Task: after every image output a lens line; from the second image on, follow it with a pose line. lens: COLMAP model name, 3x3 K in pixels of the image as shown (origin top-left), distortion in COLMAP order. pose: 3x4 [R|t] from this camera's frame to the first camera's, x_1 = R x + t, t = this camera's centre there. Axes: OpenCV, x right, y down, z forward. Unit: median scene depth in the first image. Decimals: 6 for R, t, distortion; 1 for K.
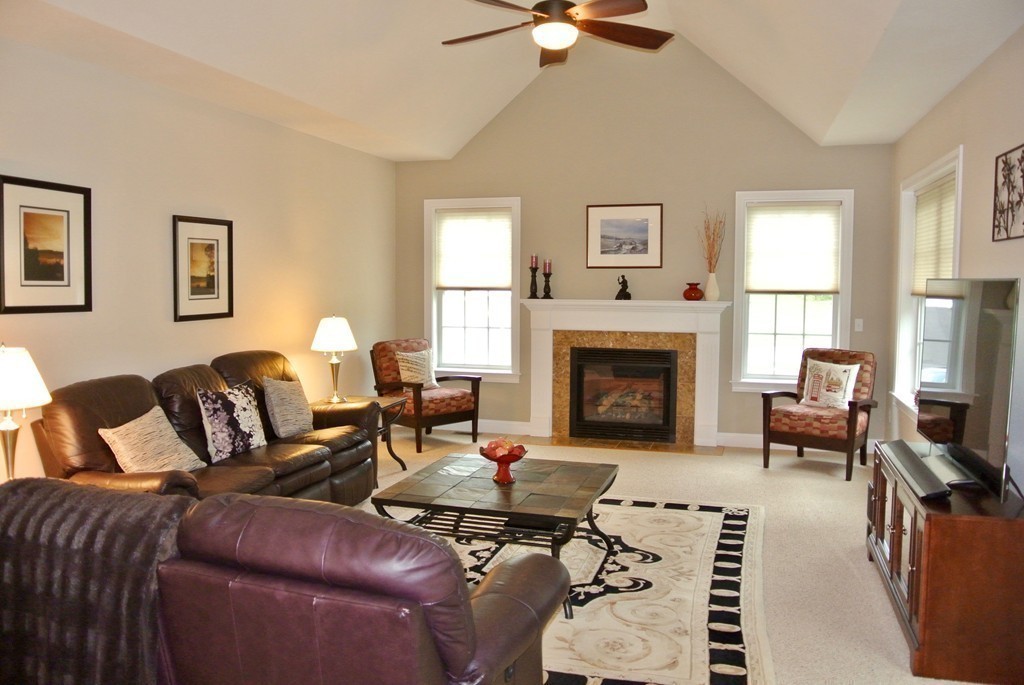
lens RADIAL K [[775.7, 0, 512.0], [0, 775.7, 342.5], [0, 0, 1]] dist [-0.070677, 0.004360]
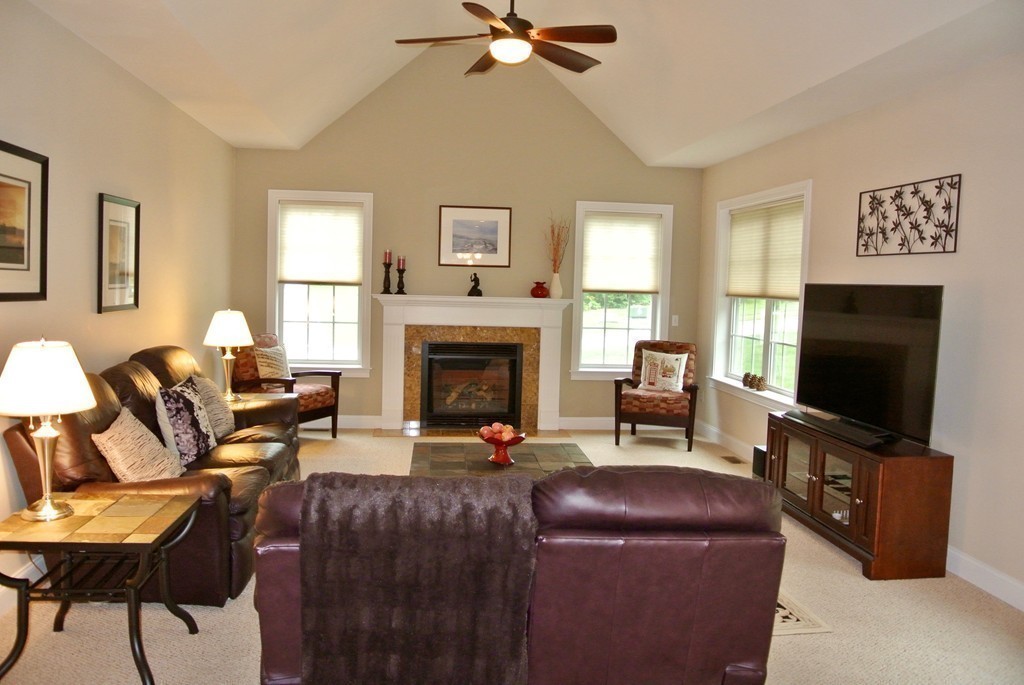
lens RADIAL K [[775.7, 0, 512.0], [0, 775.7, 342.5], [0, 0, 1]] dist [-0.070677, 0.004360]
pose [[0.920252, -0.007524, 0.391255, -0.231633], [0.006258, 0.999970, 0.004511, 0.003727], [-0.391277, -0.001703, 0.920271, 0.002462]]
